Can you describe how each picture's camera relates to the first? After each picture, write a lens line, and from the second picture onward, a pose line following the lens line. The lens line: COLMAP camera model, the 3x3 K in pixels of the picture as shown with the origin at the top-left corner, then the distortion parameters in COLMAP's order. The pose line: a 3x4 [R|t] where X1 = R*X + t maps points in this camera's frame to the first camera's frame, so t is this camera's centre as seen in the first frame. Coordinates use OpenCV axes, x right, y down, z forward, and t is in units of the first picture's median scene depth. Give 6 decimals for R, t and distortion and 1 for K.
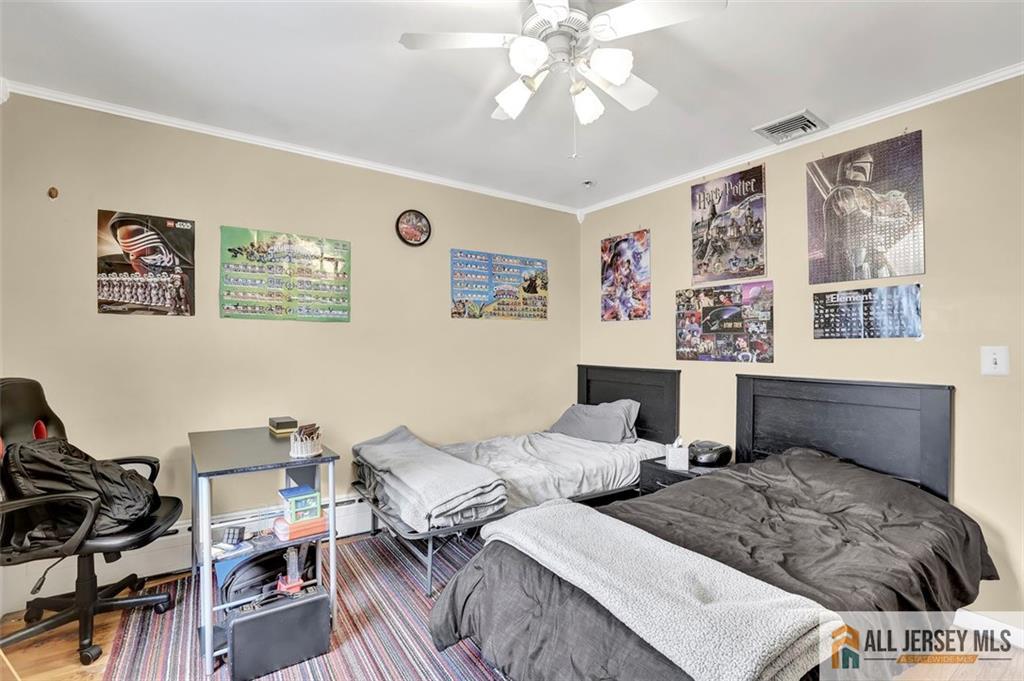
lens RADIAL K [[468.8, 0, 510.8], [0, 468.8, 338.5], [0, 0, 1]] dist [-0.024156, 0.000721]
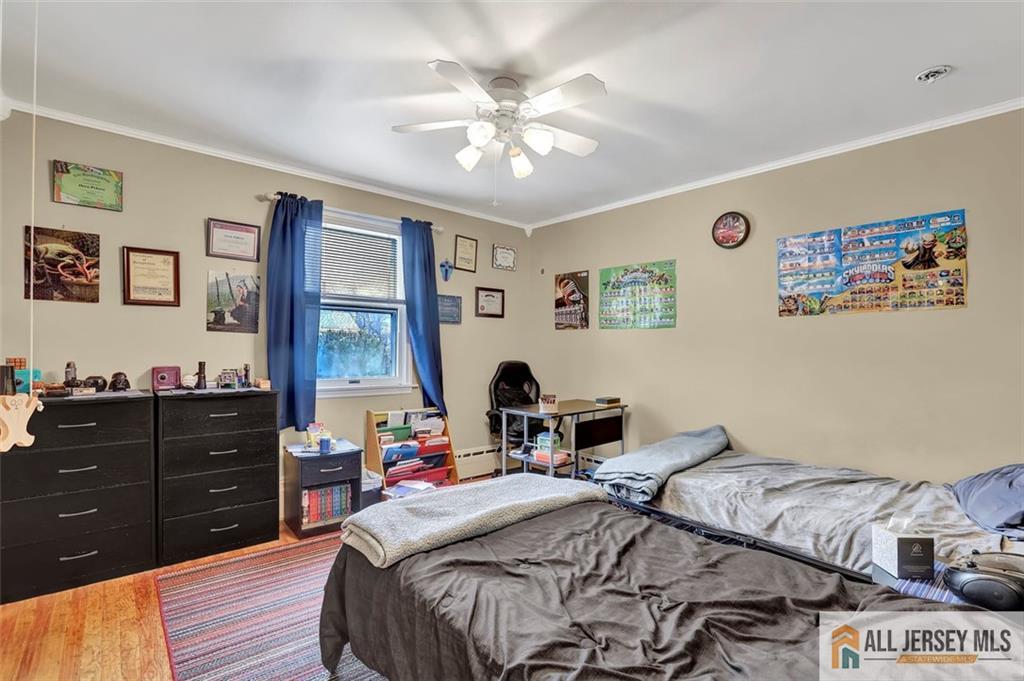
lens RADIAL K [[468.8, 0, 509.7], [0, 468.8, 345.5], [0, 0, 1]] dist [-0.024156, 0.000721]
pose [[0.127765, -0.008154, -0.991771, 0.817024], [-0.000396, 0.999966, -0.008272, 0.021324], [0.991804, 0.001450, 0.127757, 0.465899]]
